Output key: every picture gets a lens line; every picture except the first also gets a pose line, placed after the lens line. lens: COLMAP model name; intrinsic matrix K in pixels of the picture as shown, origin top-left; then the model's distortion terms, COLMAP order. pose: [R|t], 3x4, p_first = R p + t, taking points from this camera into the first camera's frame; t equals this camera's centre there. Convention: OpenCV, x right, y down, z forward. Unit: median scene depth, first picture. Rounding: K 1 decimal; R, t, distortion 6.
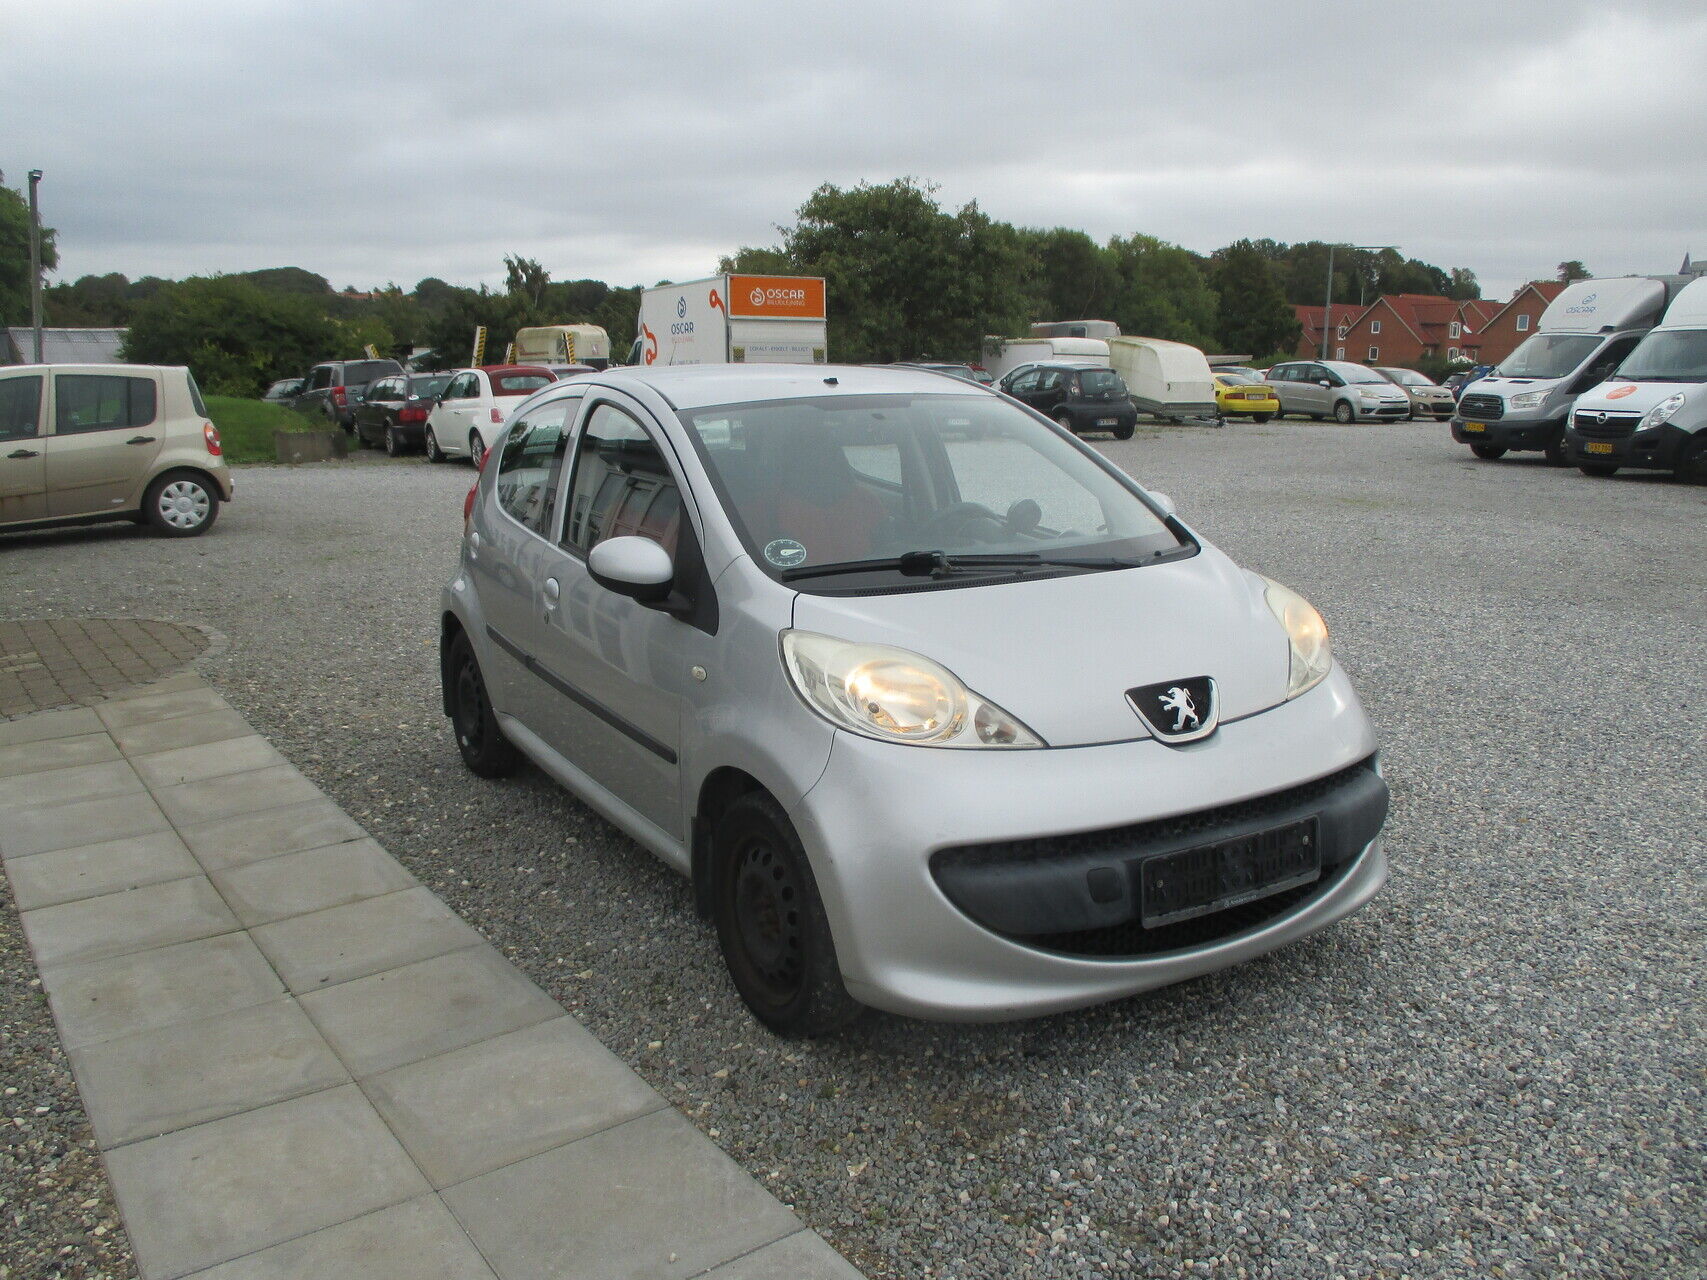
lens RADIAL K [[1438.7, 0, 853.5], [0, 1438.7, 640.0], [0, 0, 1]] dist [-0.026138, 0.011980]
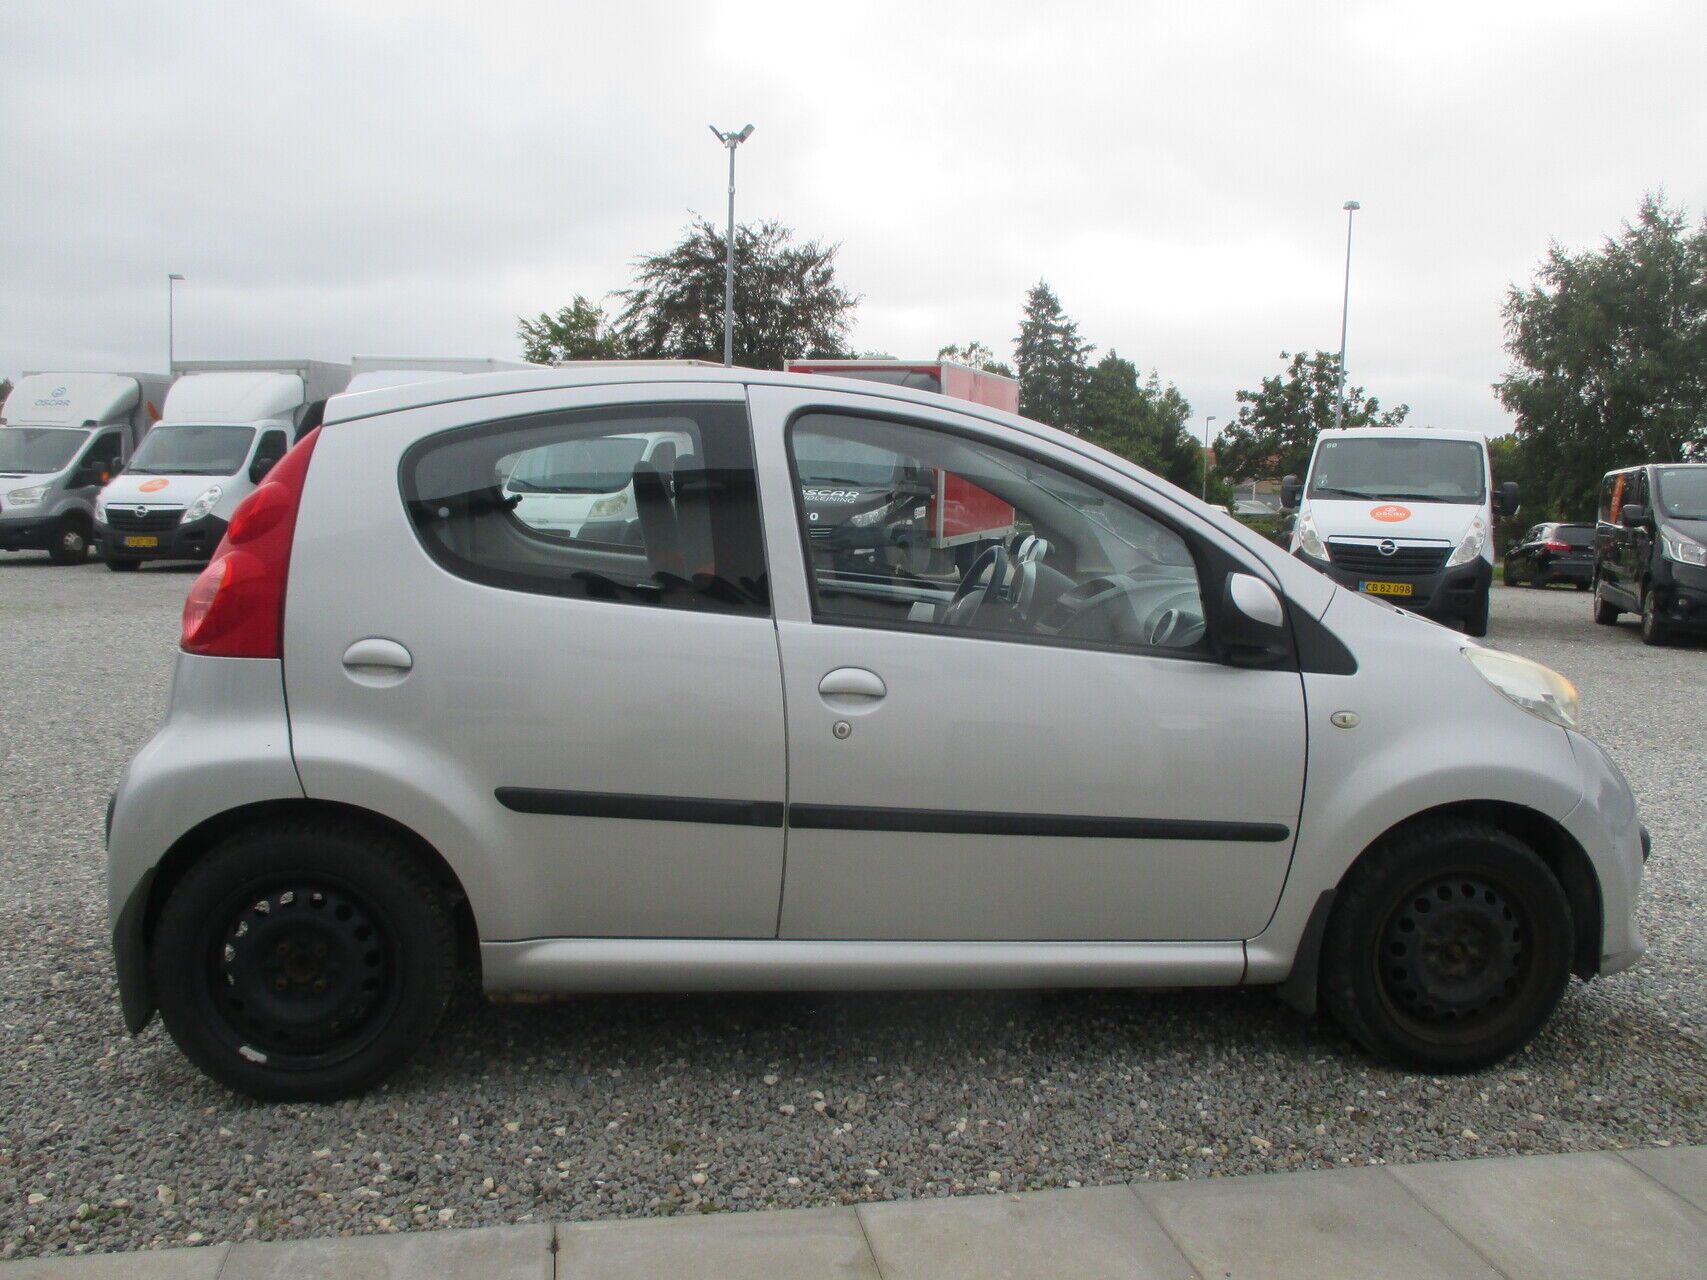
lens RADIAL K [[1448.7, 0, 853.5], [0, 1448.7, 640.0], [0, 0, 1]] dist [-0.033648, 0.011085]
pose [[0.423202, -0.094194, 0.901126, -0.272341], [0.161639, 0.986475, 0.027204, -0.025399], [-0.891500, 0.134144, 0.432704, 0.237292]]
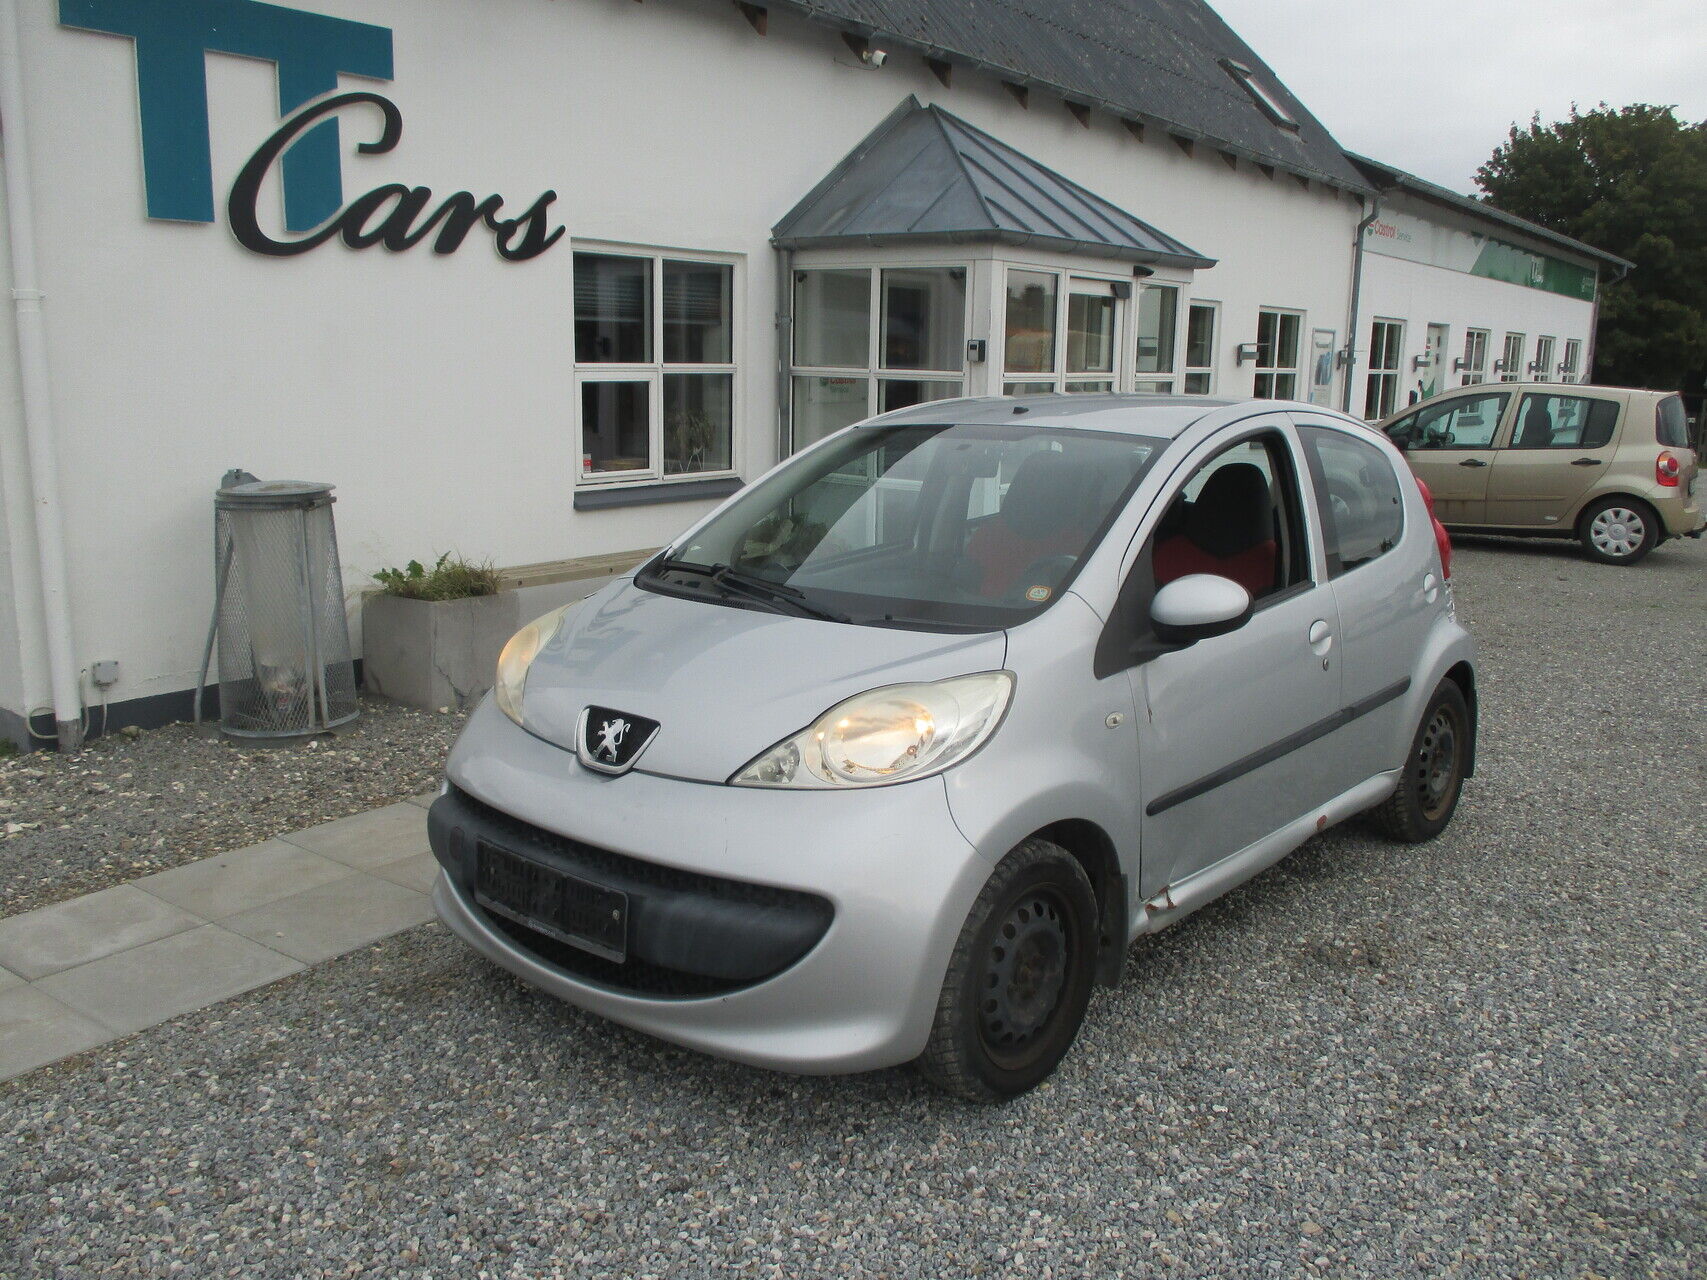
lens RADIAL K [[1448.7, 0, 853.5], [0, 1448.7, 640.0], [0, 0, 1]] dist [-0.033648, 0.011085]
pose [[0.305516, 0.199297, -0.931097, 0.298816], [-0.212044, 0.967536, 0.137519, -0.047878], [0.928277, 0.155419, 0.337857, 0.201512]]
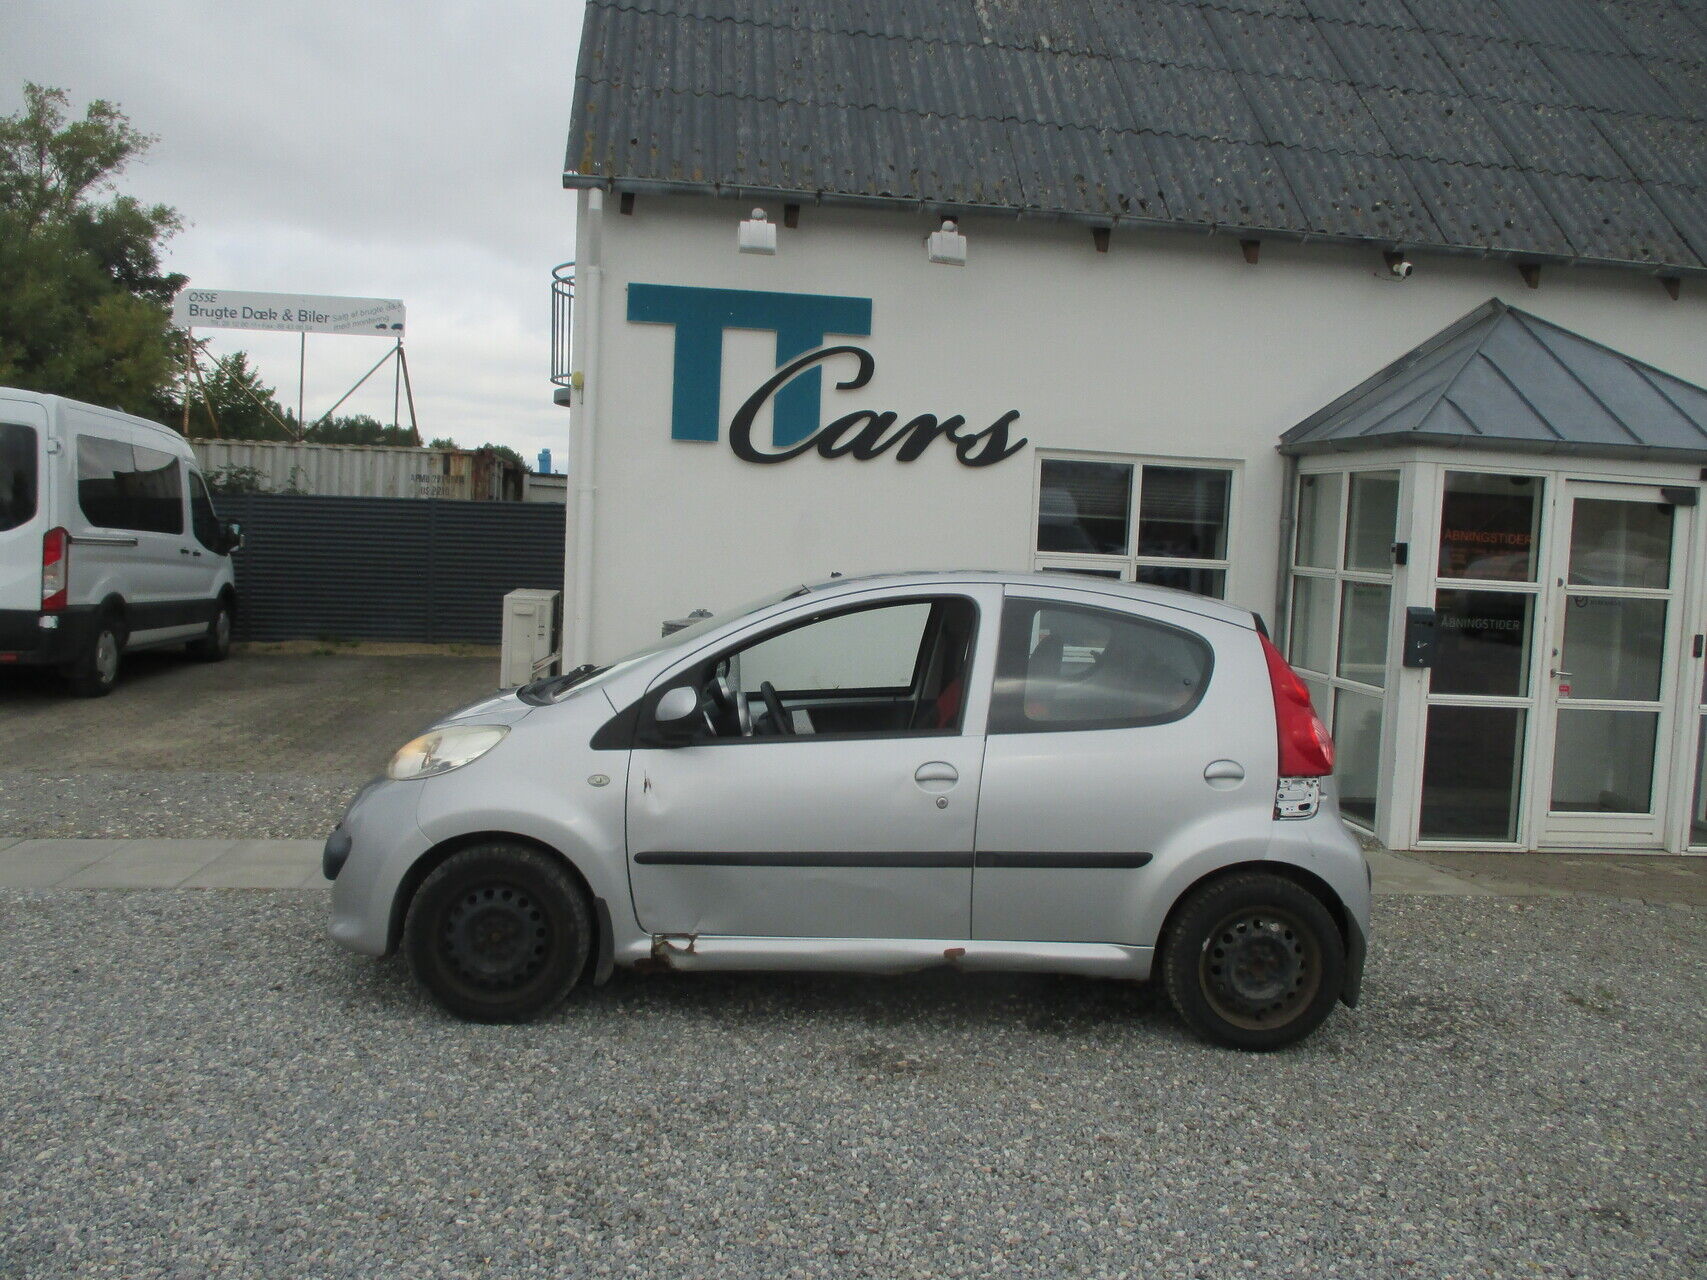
lens RADIAL K [[1477.4, 0, 853.5], [0, 1477.4, 640.0], [0, 0, 1]] dist [-0.012582, -0.008377]
pose [[-0.458261, 0.056289, -0.887034, 0.368719], [-0.223947, 0.958483, 0.176519, -0.119781], [0.860142, 0.279540, -0.426629, 0.529849]]
